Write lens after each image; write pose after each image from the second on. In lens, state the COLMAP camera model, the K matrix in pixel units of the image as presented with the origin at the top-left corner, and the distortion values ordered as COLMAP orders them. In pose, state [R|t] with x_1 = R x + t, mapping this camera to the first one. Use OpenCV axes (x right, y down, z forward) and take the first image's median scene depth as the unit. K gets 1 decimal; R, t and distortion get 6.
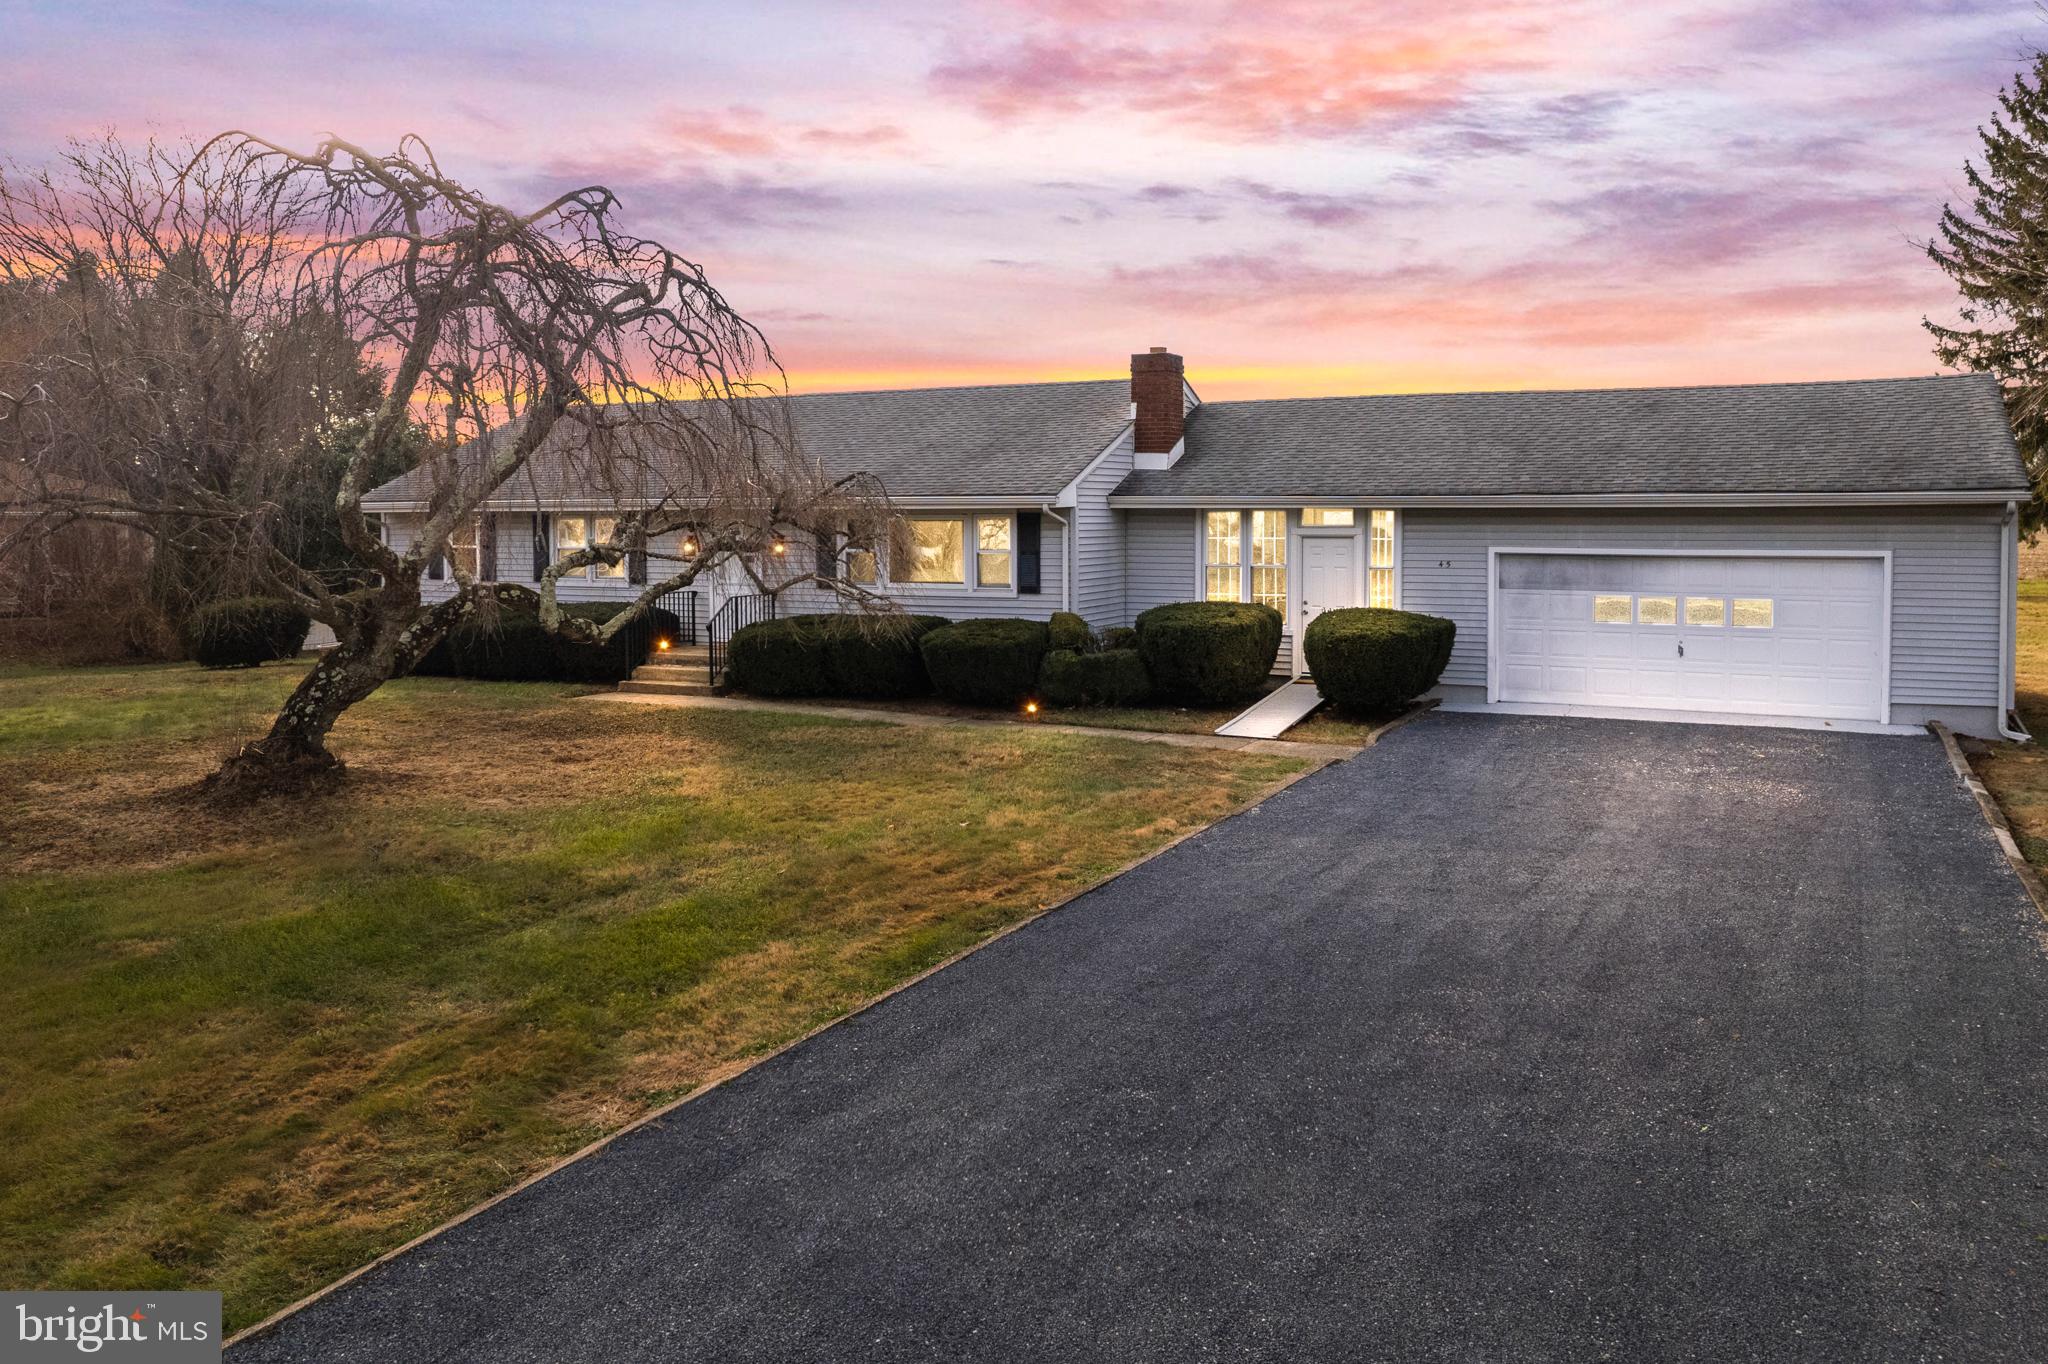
lens RADIAL K [[1545.1, 0, 1013.6], [0, 1545.1, 577.3], [0, 0, 1]] dist [-0.033538, 0.012084]
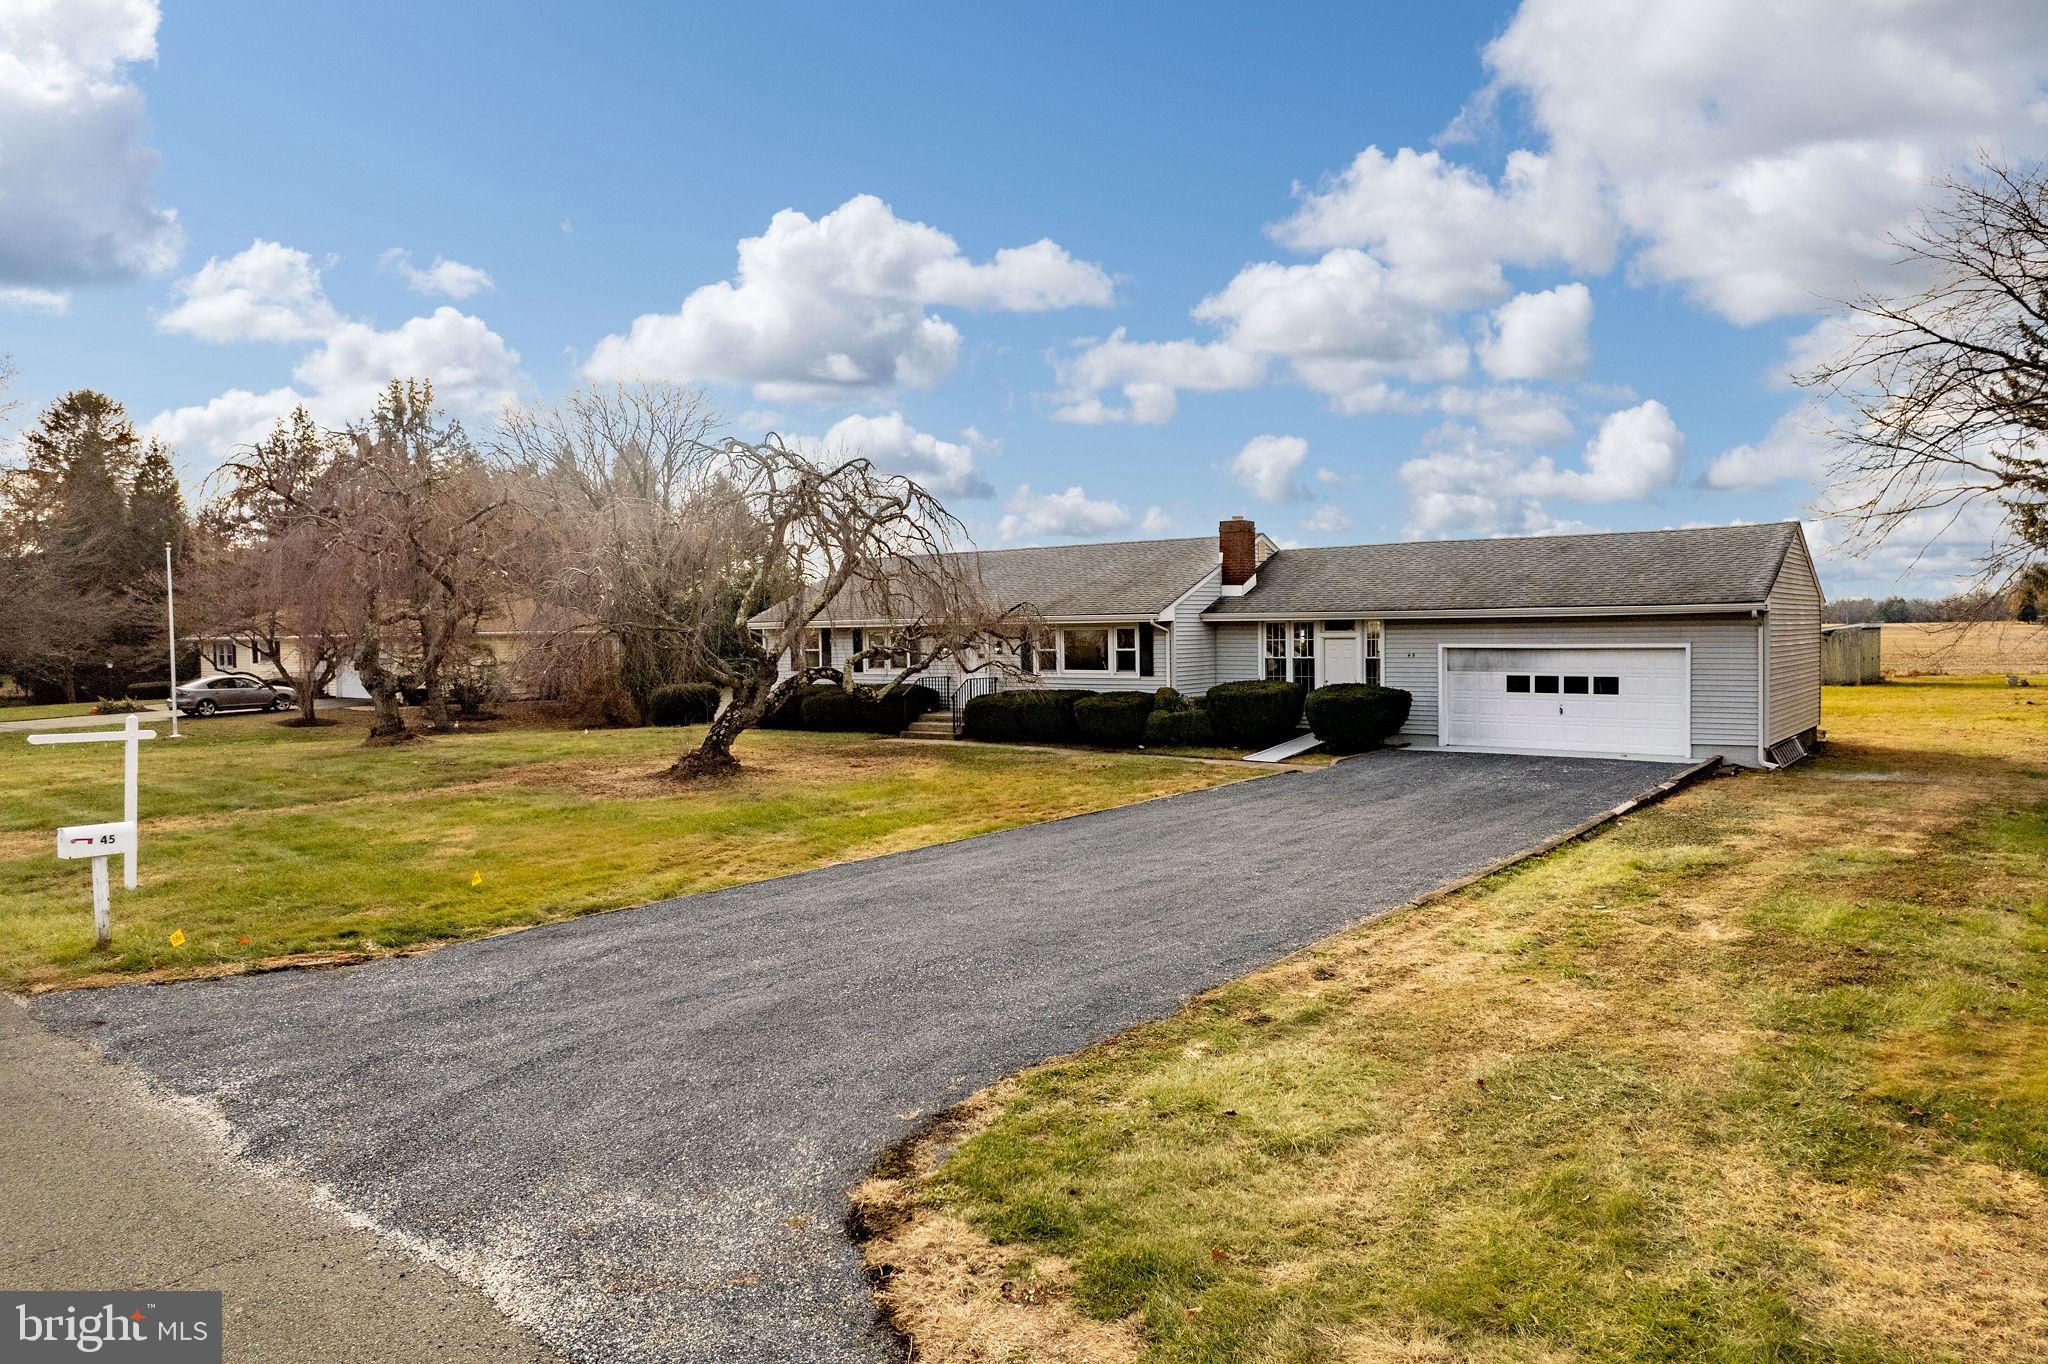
lens RADIAL K [[1338.4, 0, 1020.0], [0, 1338.4, 685.9], [0, 0, 1]] dist [0.007465, 0.002878]
pose [[0.978708, -0.001567, -0.205249, 0.176195], [0.002379, 0.999990, 0.003709, 0.016584], [0.205242, -0.004118, 0.978703, -0.397267]]
